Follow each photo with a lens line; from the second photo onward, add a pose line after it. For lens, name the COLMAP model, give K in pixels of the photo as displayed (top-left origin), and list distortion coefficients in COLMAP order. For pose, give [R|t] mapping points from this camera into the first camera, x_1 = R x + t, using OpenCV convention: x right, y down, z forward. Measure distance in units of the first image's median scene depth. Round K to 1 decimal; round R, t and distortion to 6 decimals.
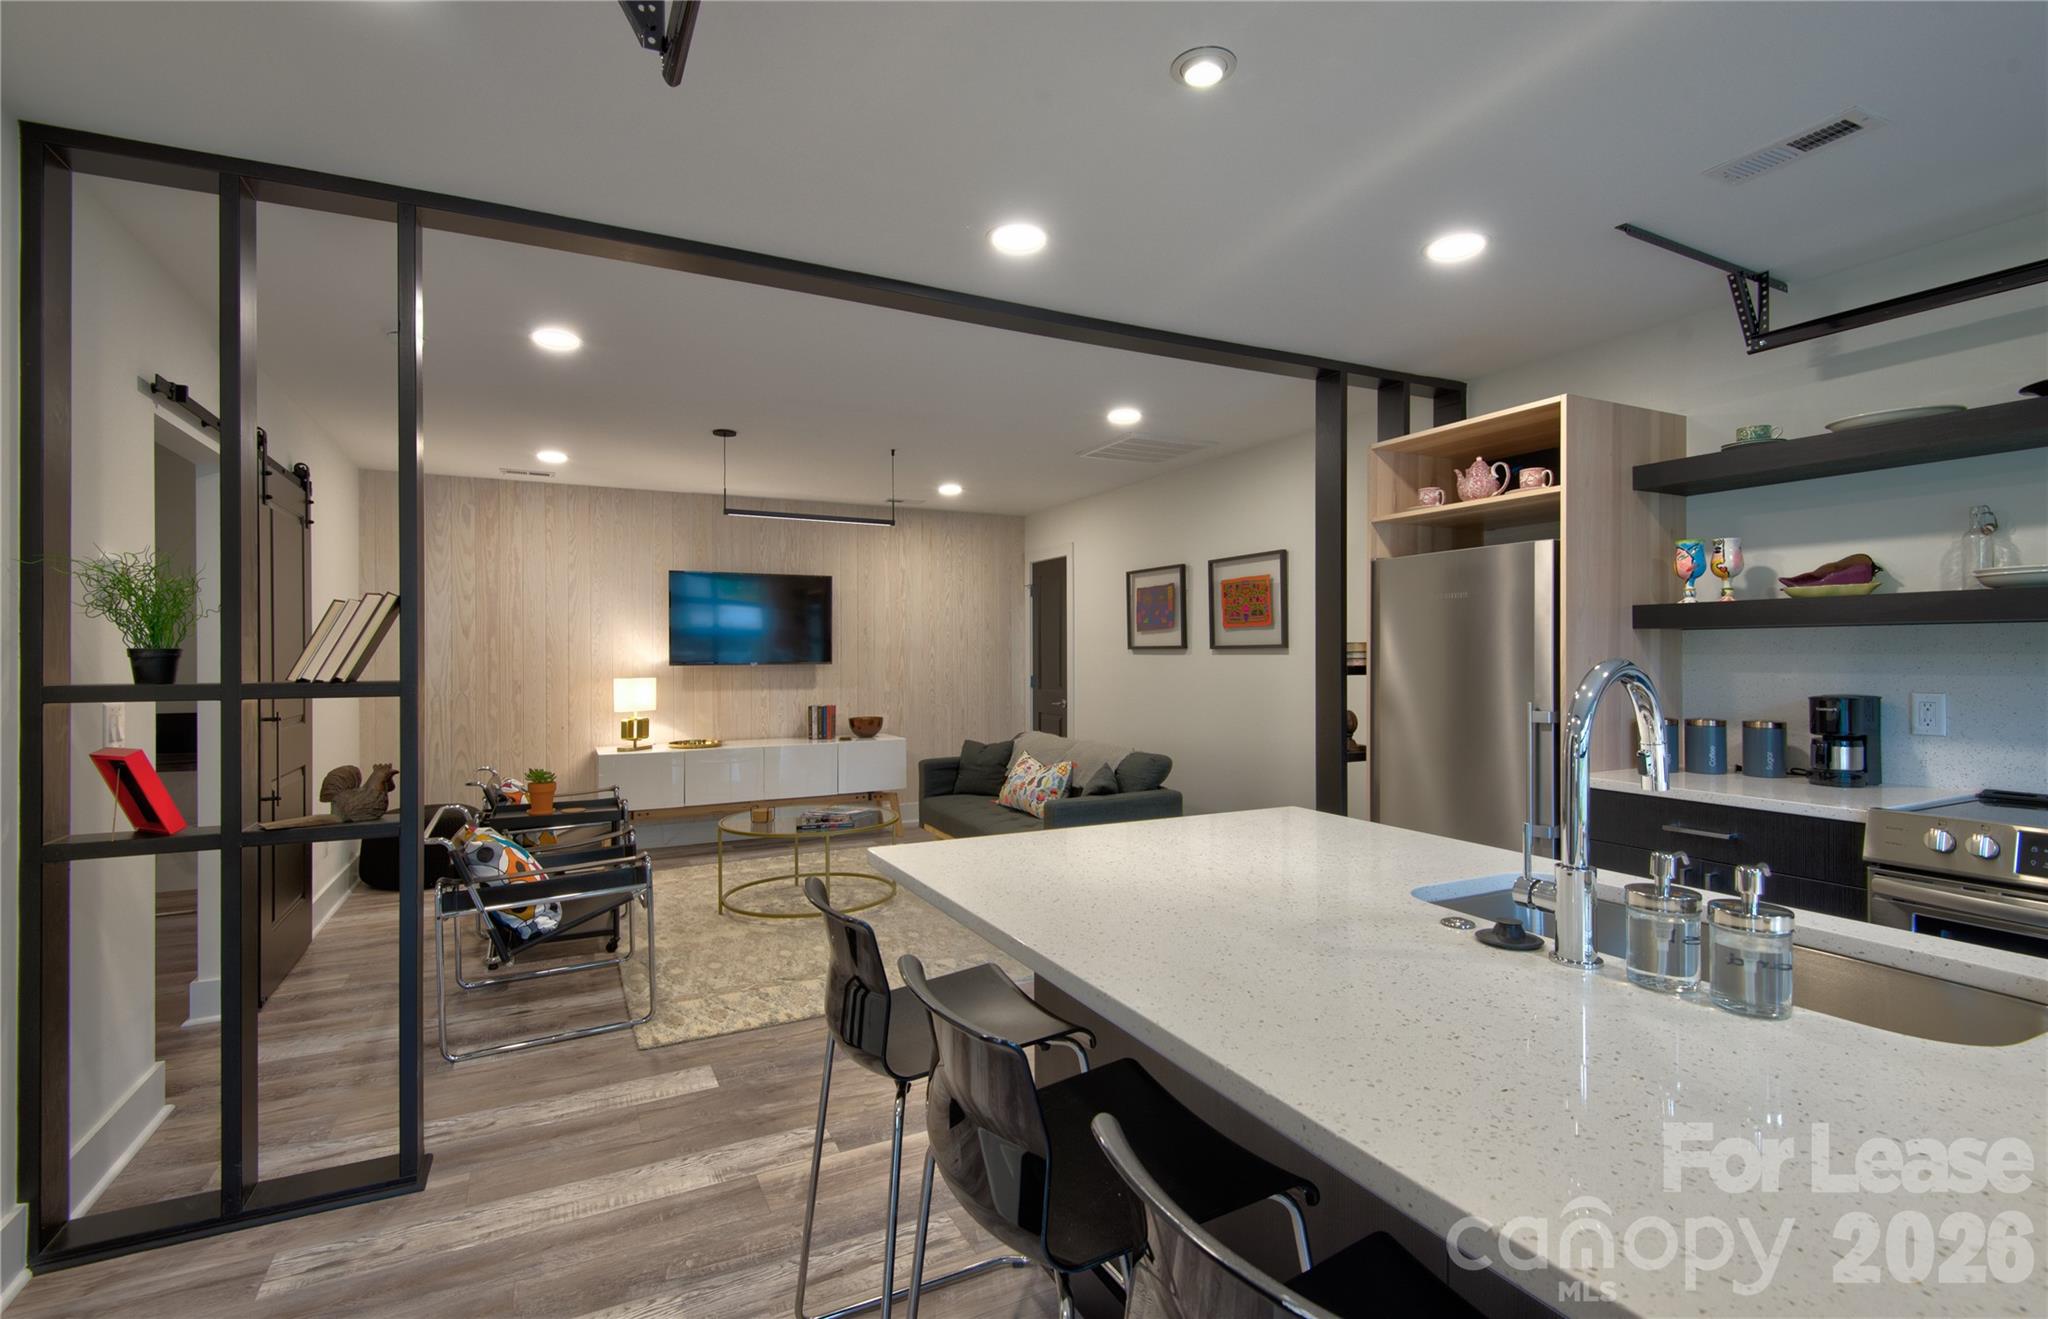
lens RADIAL K [[941.6, 0, 1031.2], [0, 941.6, 651.7], [0, 0, 1]] dist [0.001214, 0.000081]
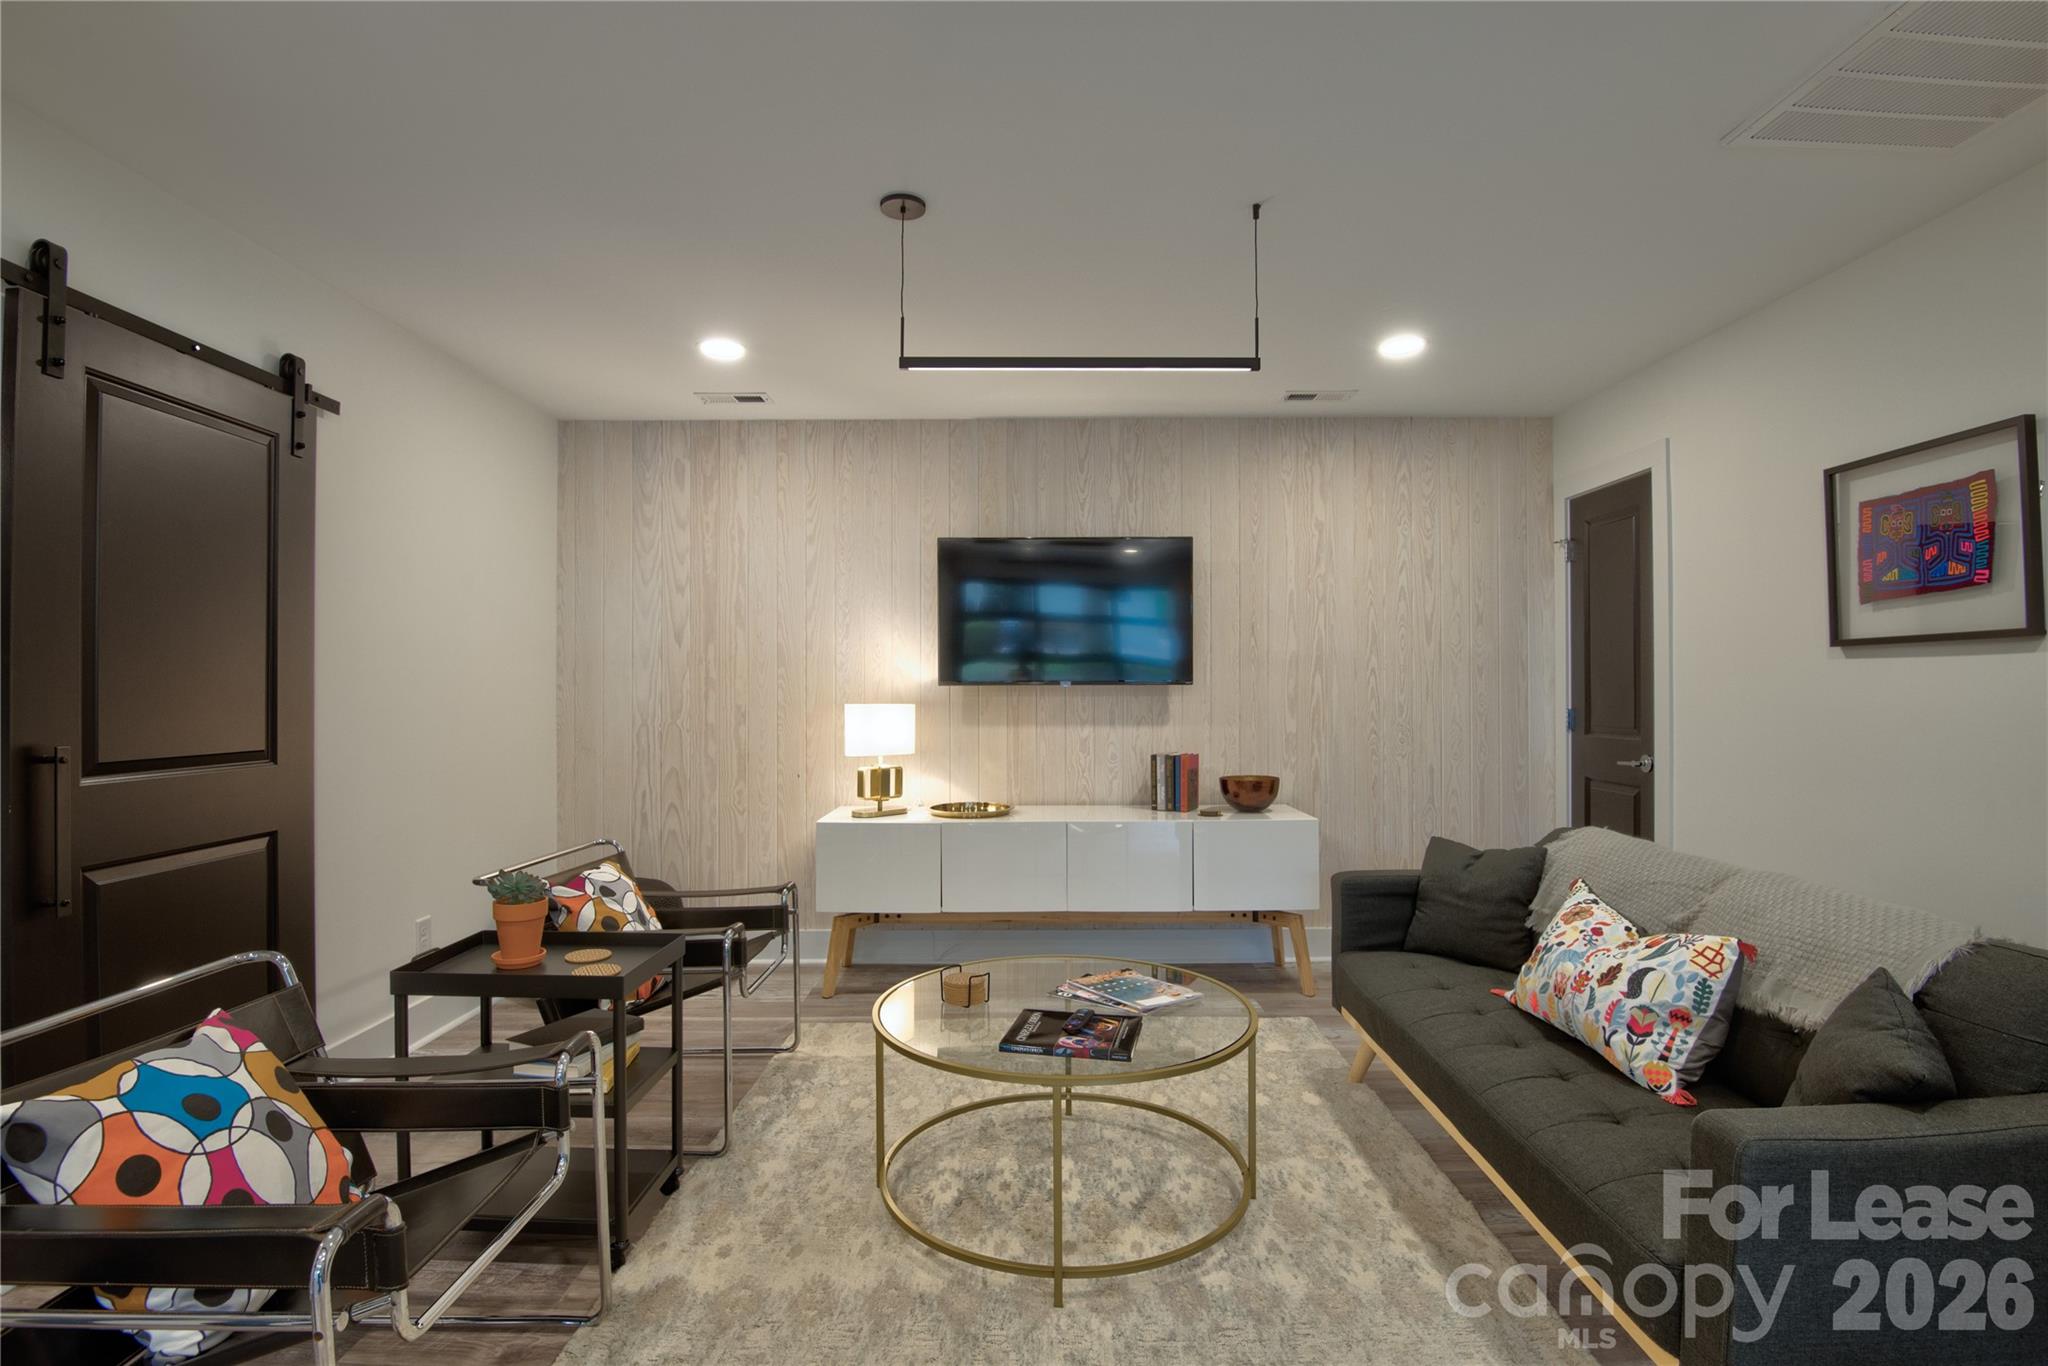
lens RADIAL K [[986.7, 0, 1024.0], [0, 986.7, 683.0], [0, 0, 1]] dist [-0.025696, -0.004888]
pose [[0.888843, -0.001675, -0.458209, -0.024783], [-0.000712, 0.999987, -0.005036, 0.017307], [0.458211, 0.004802, 0.888830, 0.448698]]
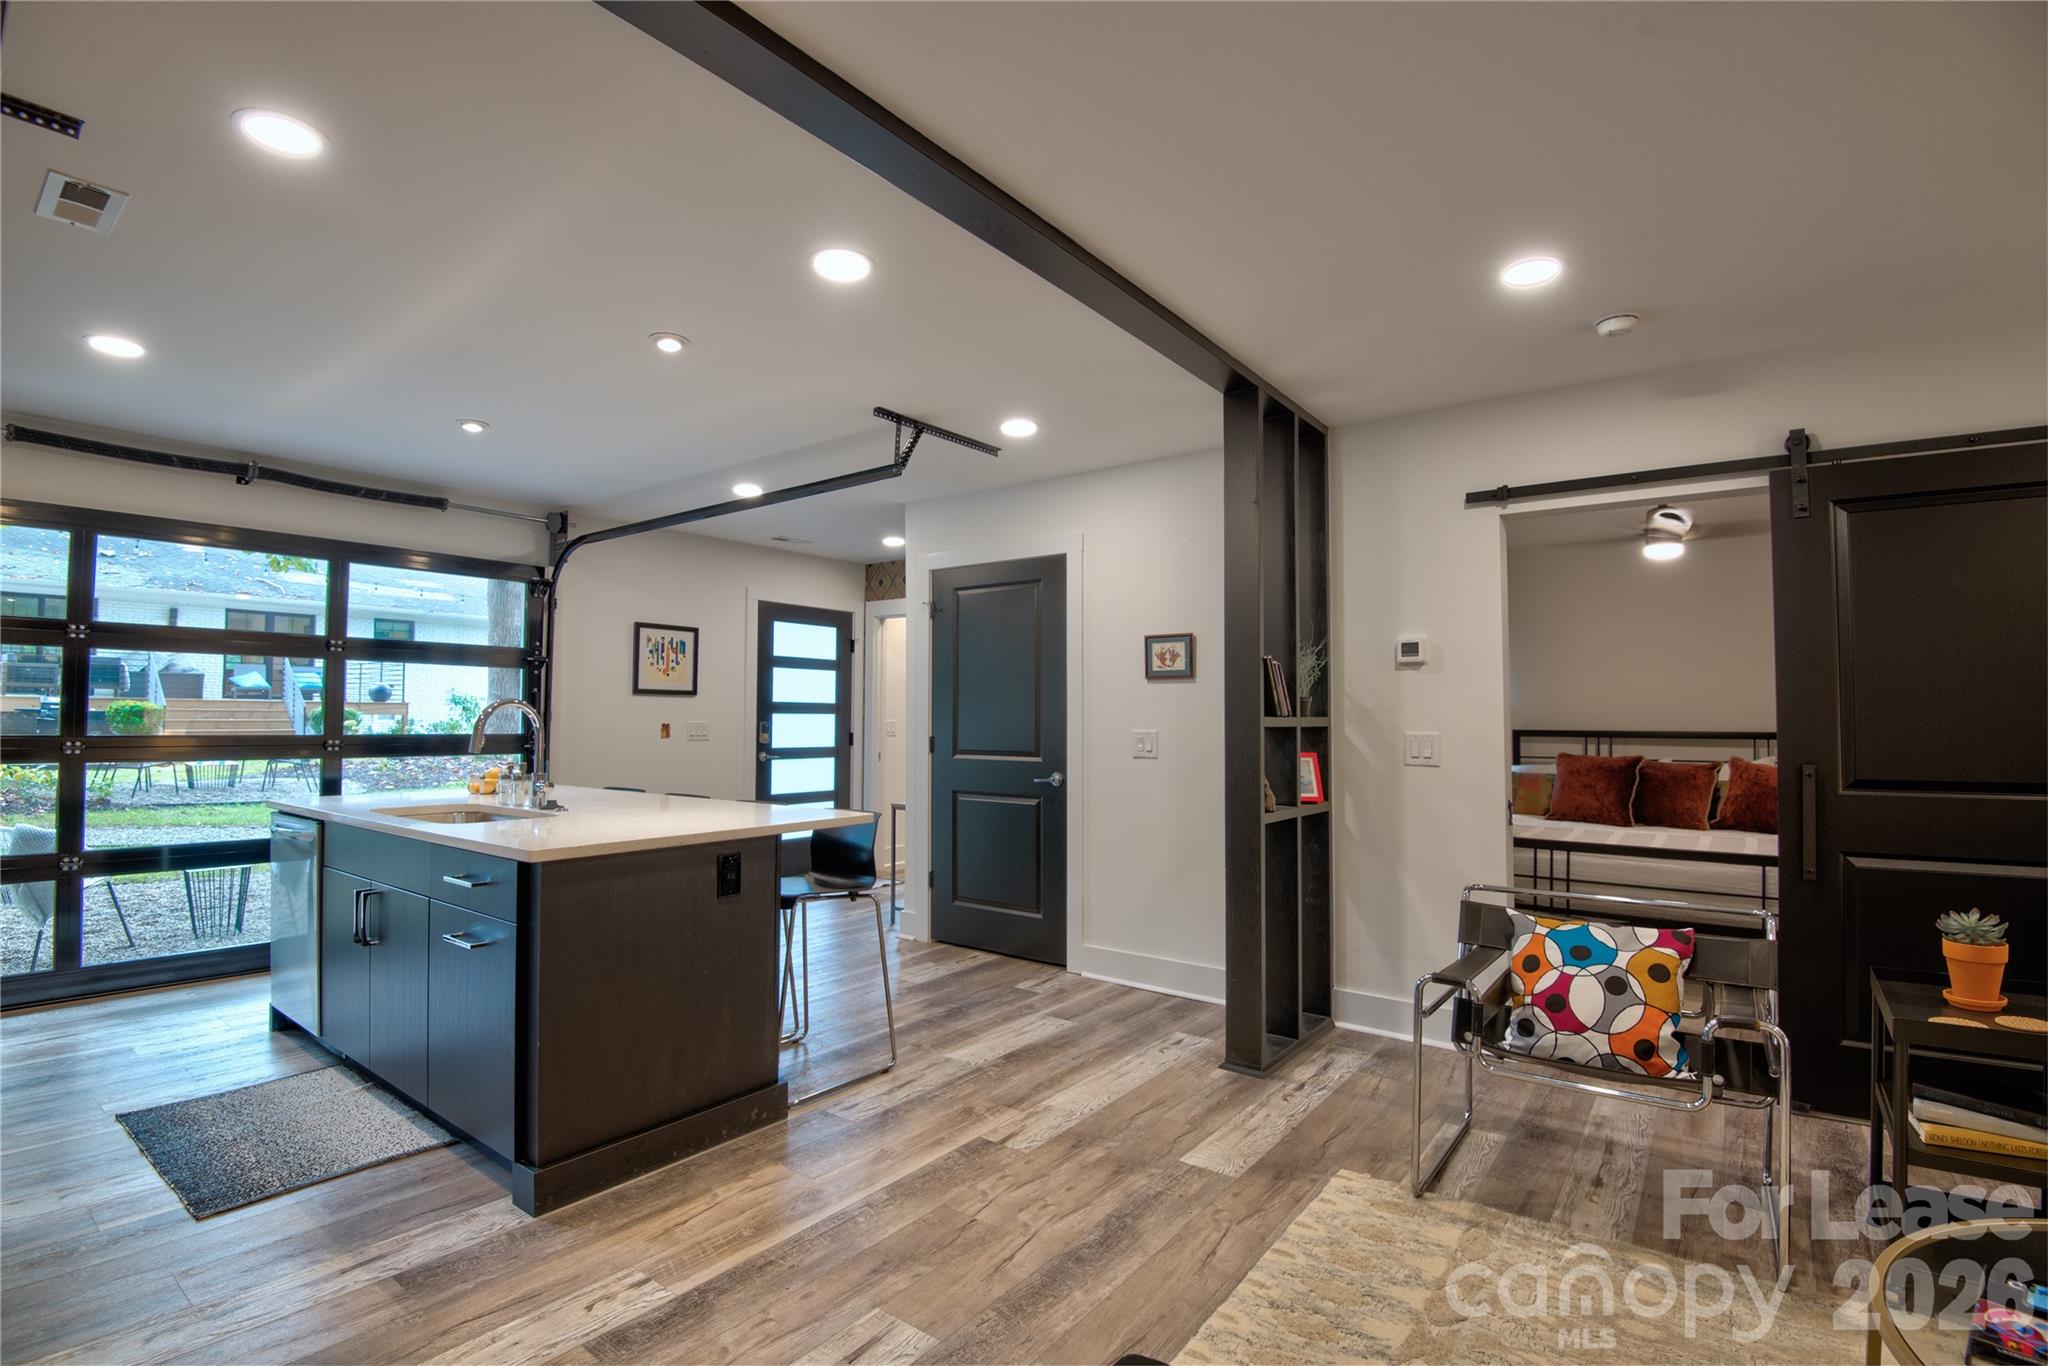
lens RADIAL K [[944.0, 0, 1024.0], [0, 944.0, 683.0], [0, 0, 1]] dist [-0.020983, -0.014270]
pose [[-0.902268, -0.018647, -0.430772, 0.097812], [-0.001333, 0.999180, -0.040460, 0.015640], [0.431173, -0.035931, -0.901553, 0.835480]]
